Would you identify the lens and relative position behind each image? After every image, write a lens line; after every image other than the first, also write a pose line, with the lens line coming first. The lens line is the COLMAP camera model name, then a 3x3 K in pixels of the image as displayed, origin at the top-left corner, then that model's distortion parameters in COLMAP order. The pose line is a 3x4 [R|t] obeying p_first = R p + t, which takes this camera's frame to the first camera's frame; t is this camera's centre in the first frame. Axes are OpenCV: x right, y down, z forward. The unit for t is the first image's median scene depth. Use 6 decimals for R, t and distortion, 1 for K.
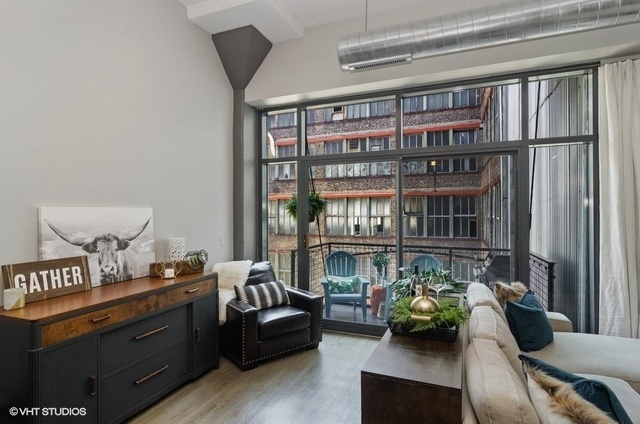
lens RADIAL K [[341.1, 0, 321.1], [0, 341.1, 213.1], [0, 0, 1]] dist [-0.001000, 0.001859]
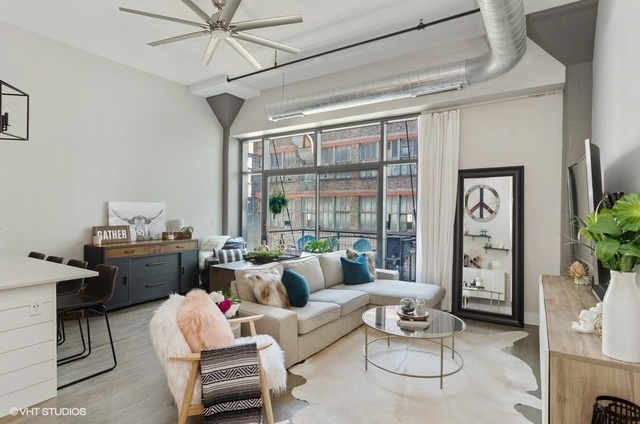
lens RADIAL K [[341.1, 0, 319.5], [0, 341.1, 212.6], [0, 0, 1]] dist [-0.001000, 0.001859]
pose [[0.981963, 0.014462, -0.188521, 0.557461], [-0.013157, 0.999880, 0.008167, 0.010777], [0.188616, -0.005540, 0.982035, -0.542071]]
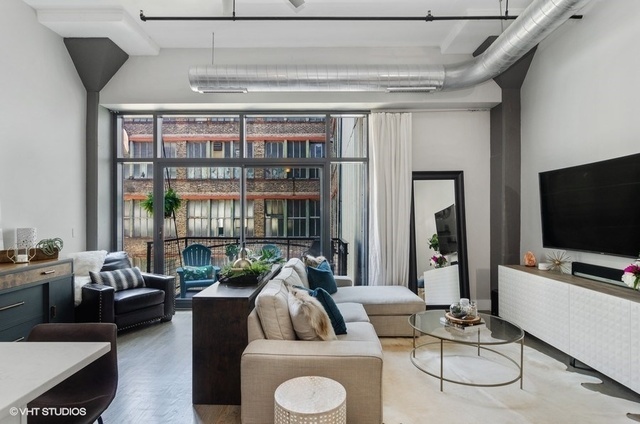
lens RADIAL K [[341.1, 0, 318.8], [0, 341.1, 217.5], [0, 0, 1]] dist [-0.001000, 0.001859]
pose [[0.930734, 0.003273, 0.365682, 0.032526], [-0.004195, 0.999990, 0.001728, 0.030599], [-0.365673, -0.003142, 0.930738, -0.291149]]
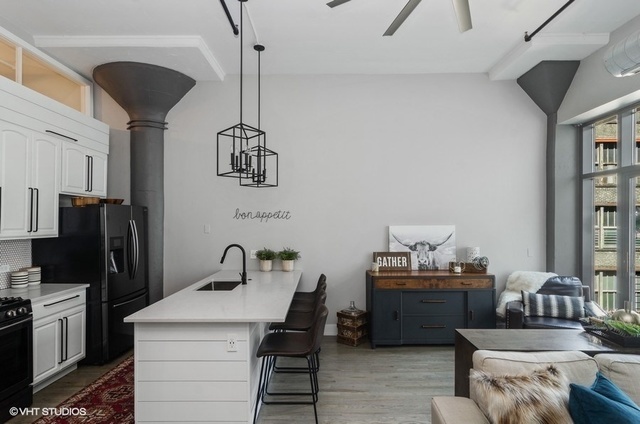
lens RADIAL K [[341.1, 0, 317.4], [0, 341.1, 224.4], [0, 0, 1]] dist [-0.001000, 0.001859]
pose [[0.368166, 0.009520, -0.929711, 0.561828], [-0.000307, 0.999949, 0.010118, -0.028633], [0.929760, -0.003439, 0.368150, -0.096283]]
